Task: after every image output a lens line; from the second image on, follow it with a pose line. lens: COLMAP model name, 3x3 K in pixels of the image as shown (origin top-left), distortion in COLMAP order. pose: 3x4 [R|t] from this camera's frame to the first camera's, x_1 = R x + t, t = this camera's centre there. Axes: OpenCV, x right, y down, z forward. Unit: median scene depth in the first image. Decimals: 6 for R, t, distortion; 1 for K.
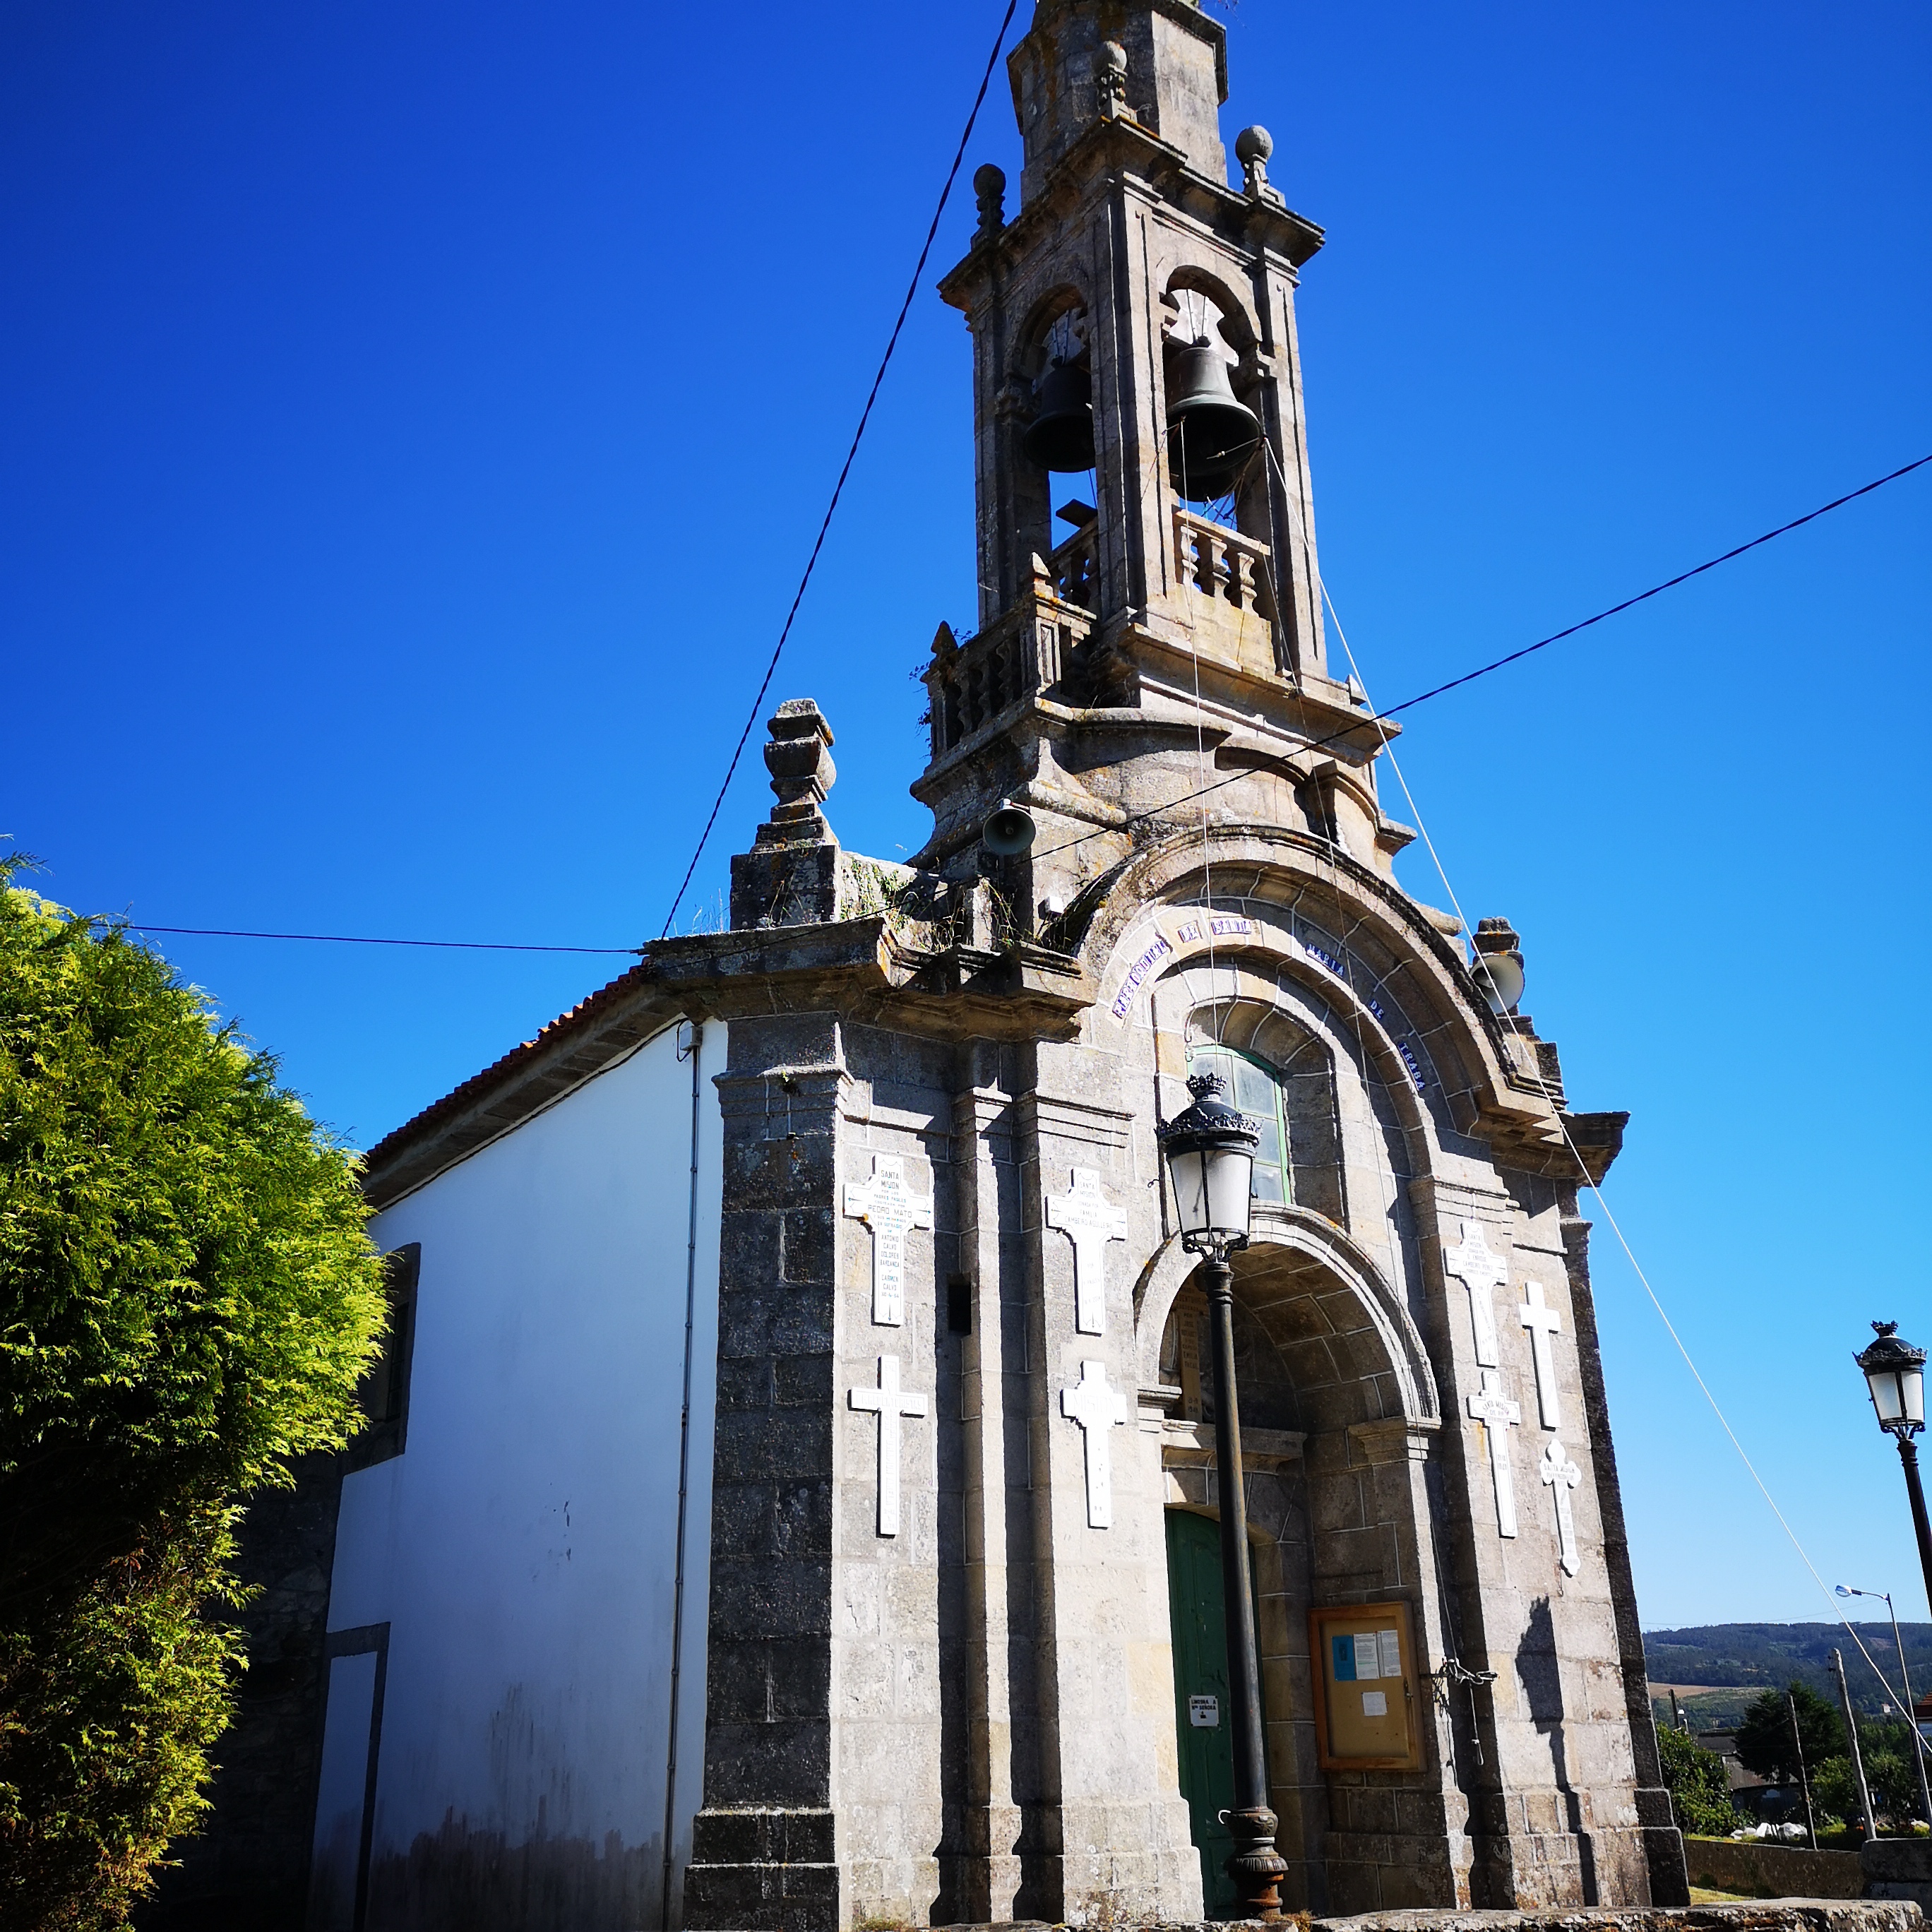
lens RADIAL K [[2014.4, 0, 966.0], [0, 2014.4, 966.0], [0, 0, 1]] dist [0.071147, -0.058903]
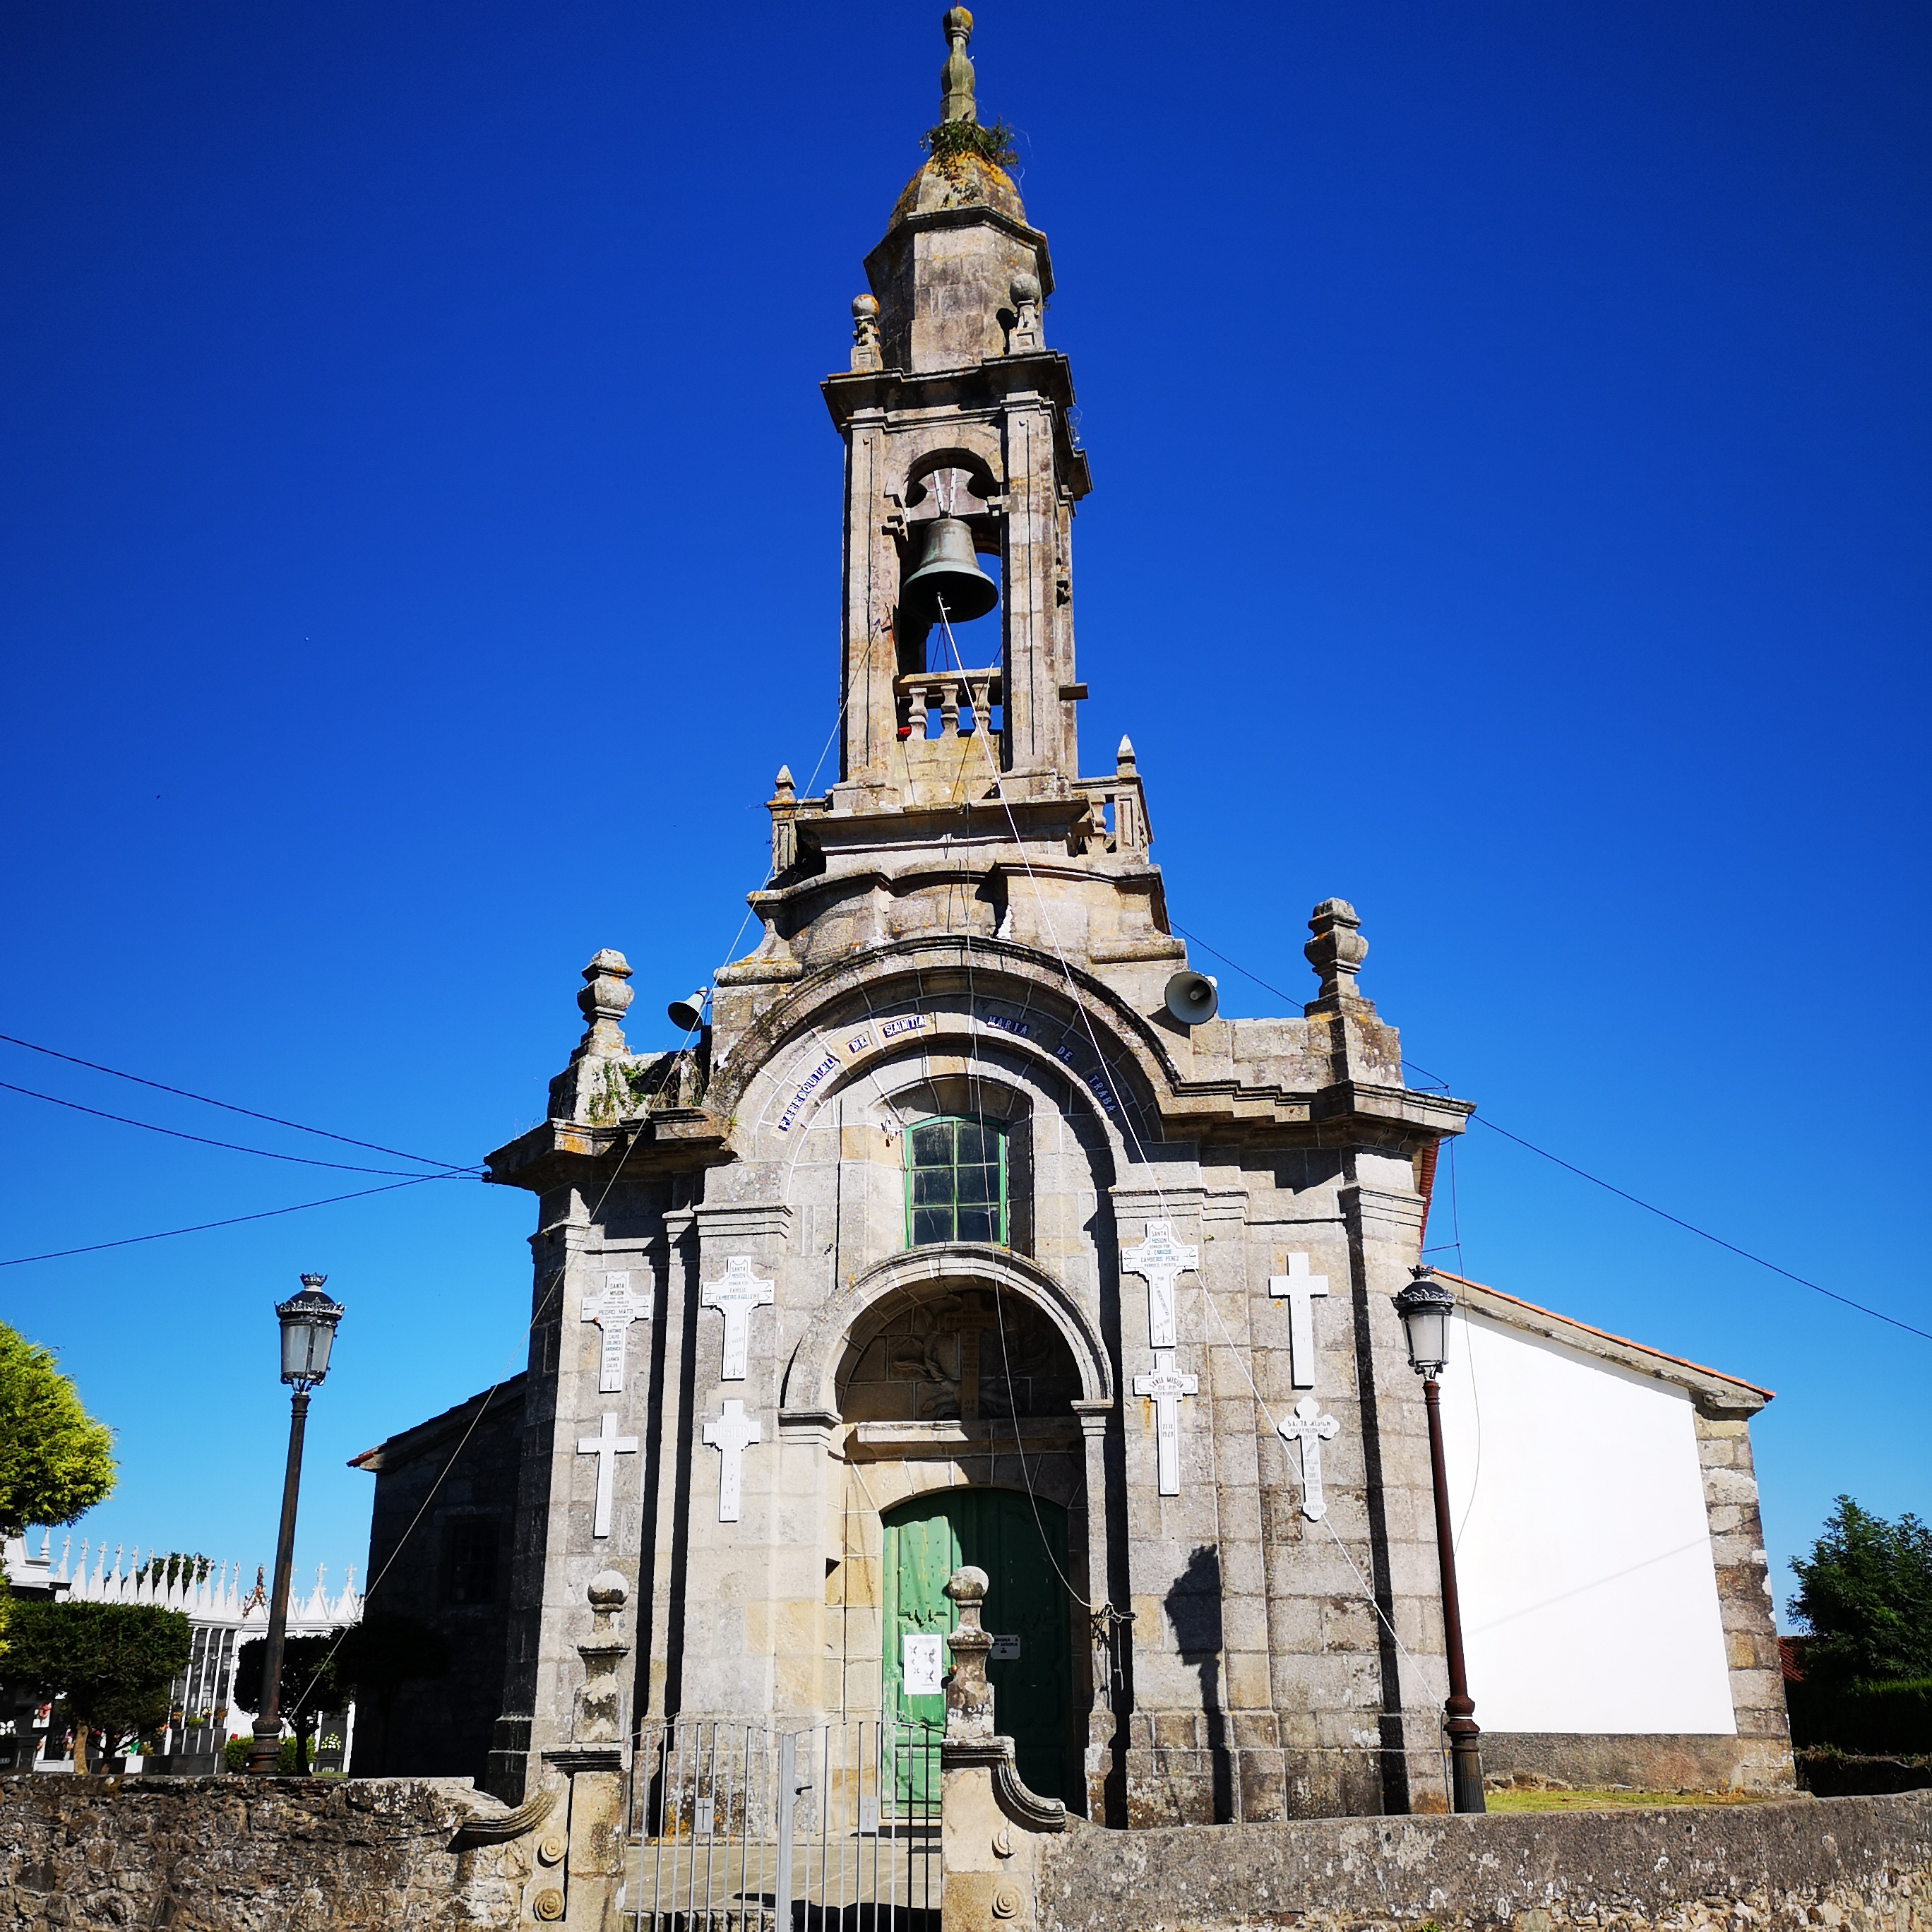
lens RADIAL K [[2033.8, 0, 966.0], [0, 2033.8, 966.0], [0, 0, 1]] dist [0.059670, 0.011928]
pose [[0.695079, -0.232391, -0.680338, 1.036167], [0.257378, 0.964031, -0.066340, 0.038448], [0.671283, -0.128993, 0.729890, 0.114878]]
